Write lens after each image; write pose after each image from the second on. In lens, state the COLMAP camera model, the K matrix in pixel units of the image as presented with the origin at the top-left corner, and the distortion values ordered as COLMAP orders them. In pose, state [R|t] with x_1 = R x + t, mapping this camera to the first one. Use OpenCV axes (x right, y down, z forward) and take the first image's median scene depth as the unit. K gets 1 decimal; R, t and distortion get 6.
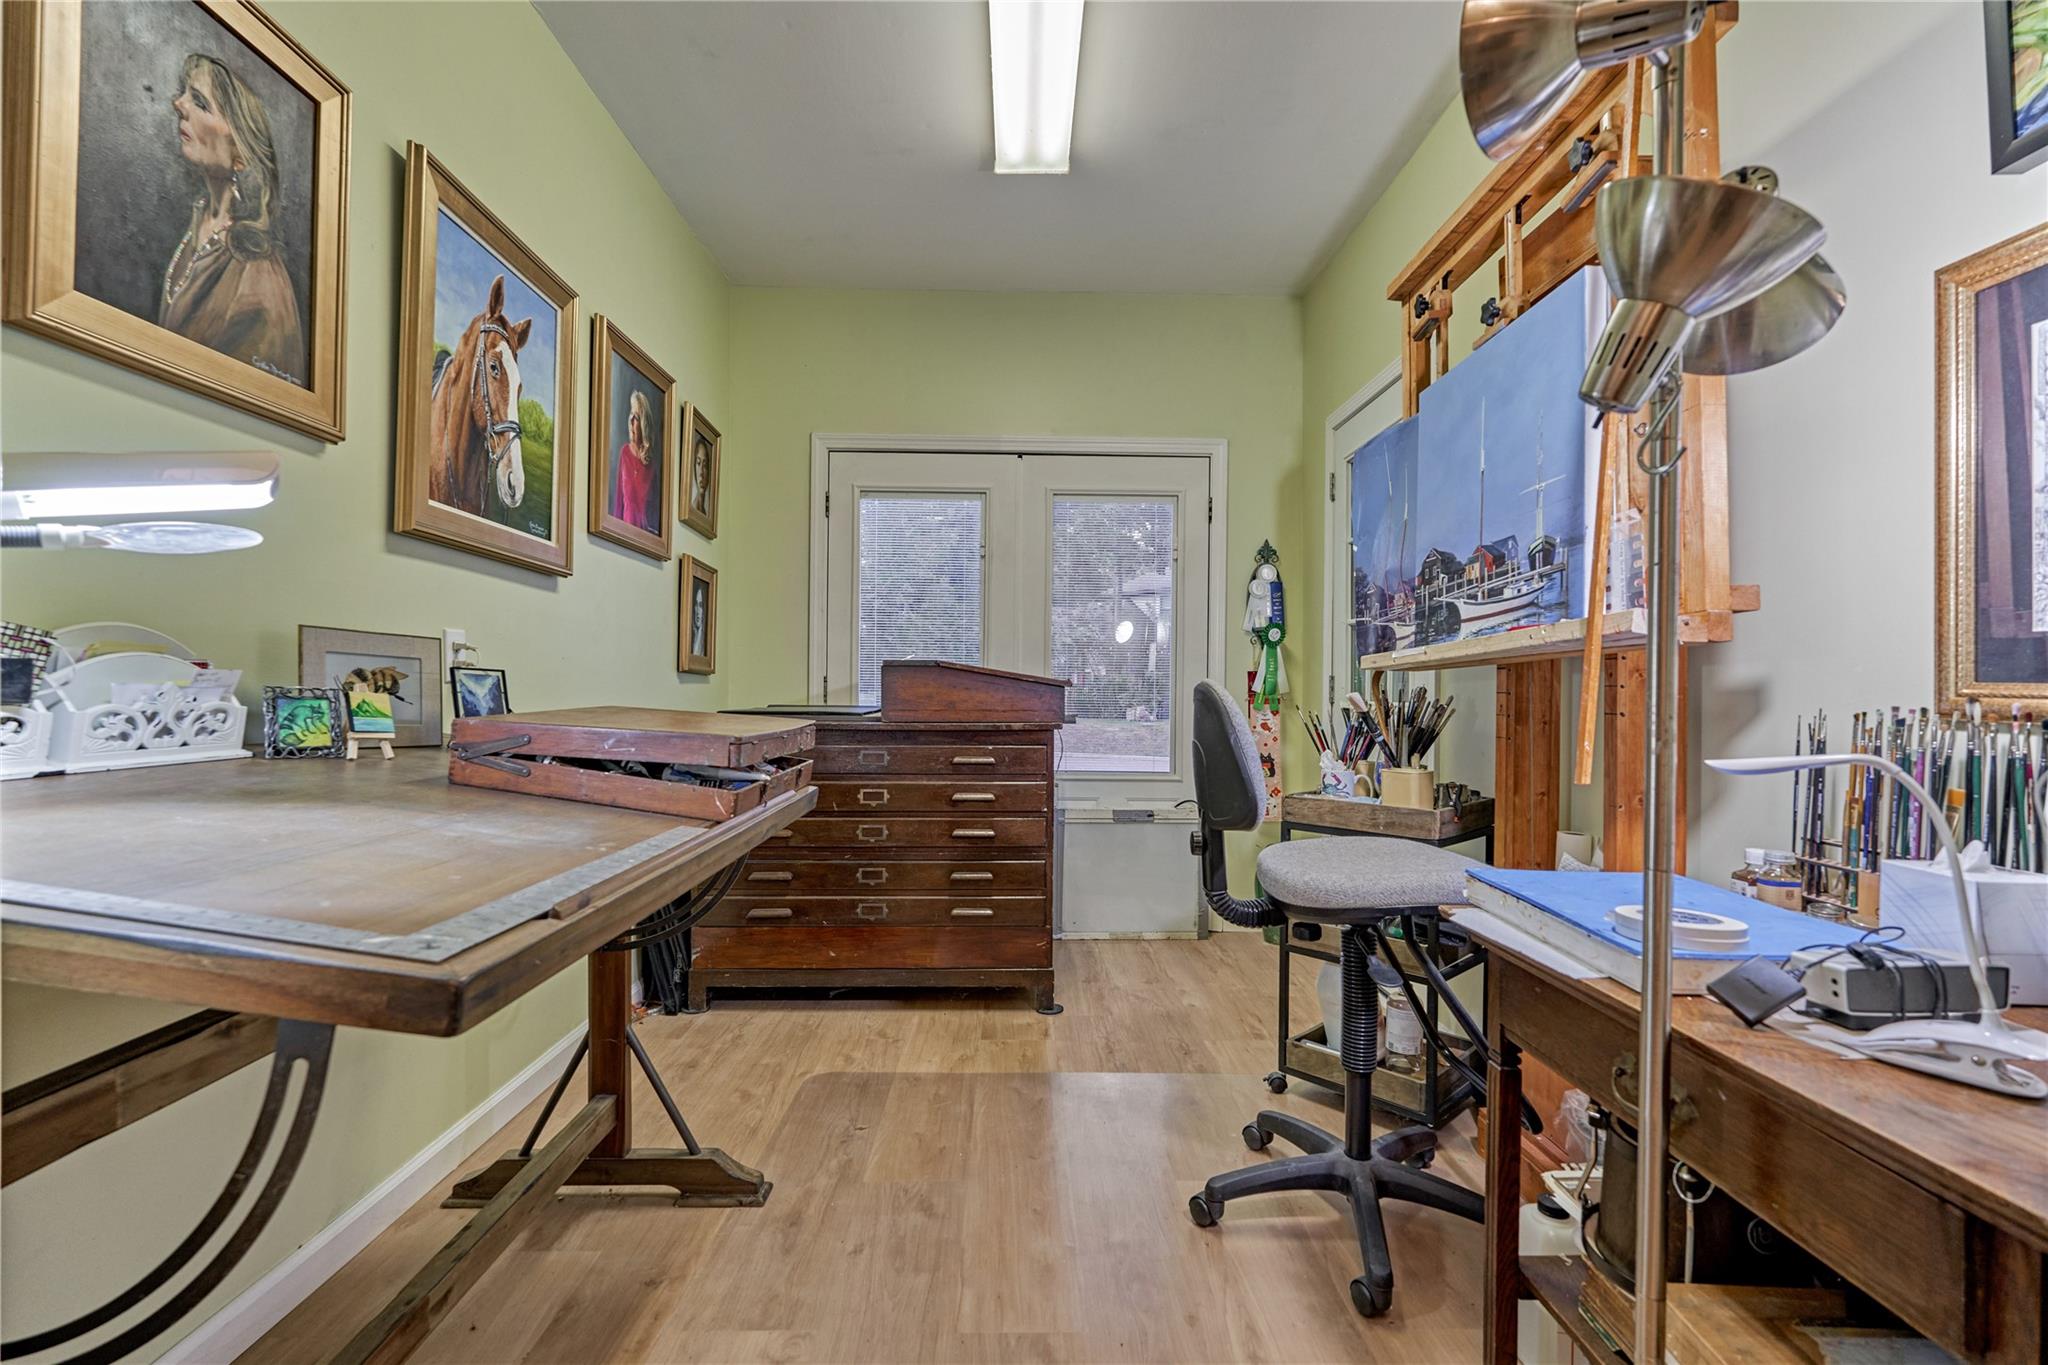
lens RADIAL K [[895.1, 0, 1040.0], [0, 895.1, 678.2], [0, 0, 1]] dist [-0.001494, -0.000103]
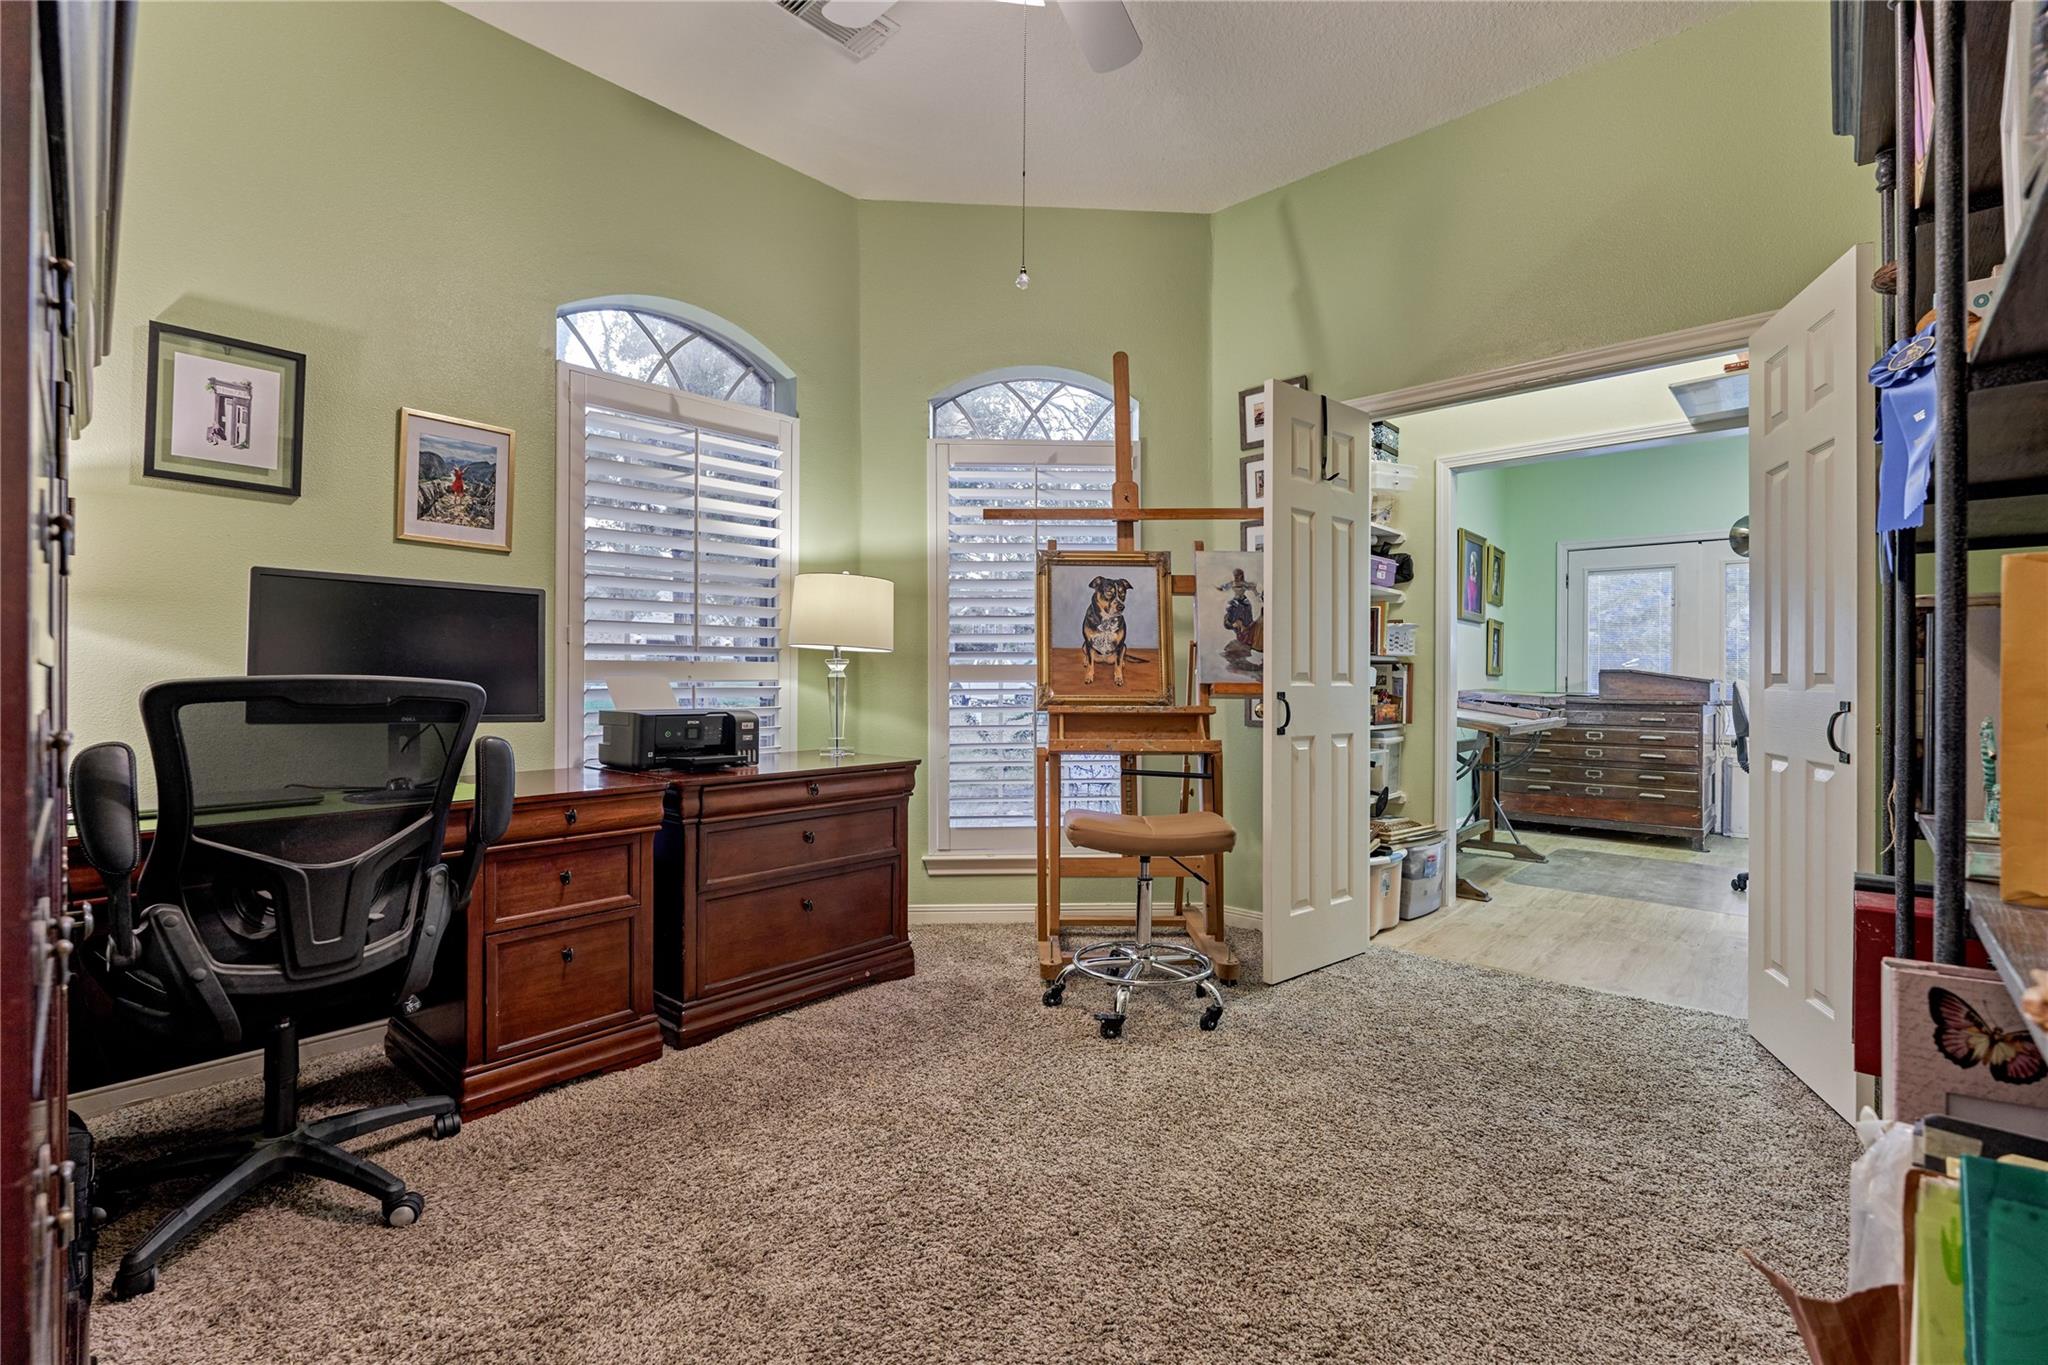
lens RADIAL K [[895.1, 0, 1040.0], [0, 895.1, 678.2], [0, 0, 1]] dist [-0.001494, -0.000103]
pose [[0.725397, -0.001702, -0.688329, 0.301547], [0.001030, 0.999999, -0.001387, 0.001334], [0.688330, 0.000297, 0.725397, -1.353700]]
